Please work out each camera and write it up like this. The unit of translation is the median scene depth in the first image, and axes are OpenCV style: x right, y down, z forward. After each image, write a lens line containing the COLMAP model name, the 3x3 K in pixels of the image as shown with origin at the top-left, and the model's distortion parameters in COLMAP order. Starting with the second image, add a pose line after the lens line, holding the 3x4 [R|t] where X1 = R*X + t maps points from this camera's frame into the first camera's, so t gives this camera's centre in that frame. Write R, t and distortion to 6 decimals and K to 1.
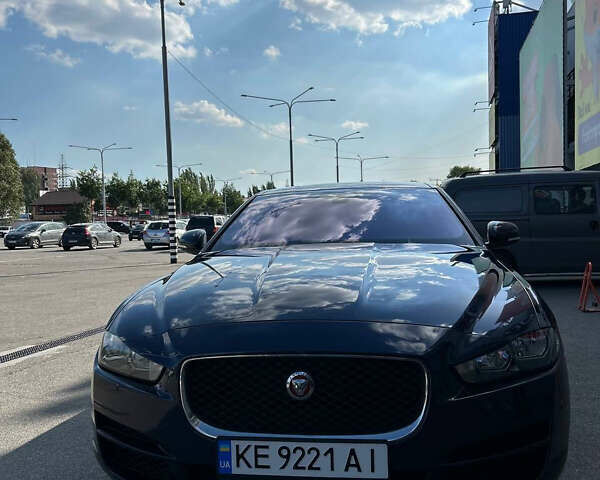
lens RADIAL K [[600.4, 0, 300.0], [0, 600.4, 240.0], [0, 0, 1]] dist [0.120691, -0.285480]
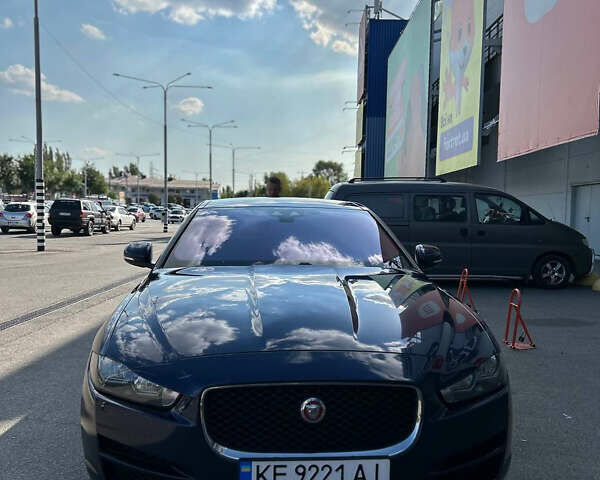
lens RADIAL K [[600.4, 0, 300.0], [0, 600.4, 240.0], [0, 0, 1]] dist [0.120691, -0.285480]
pose [[0.974721, 0.031560, 0.221184, -0.254867], [-0.036132, 0.999208, 0.016654, -0.084631], [-0.220483, -0.024225, 0.975090, -0.079239]]
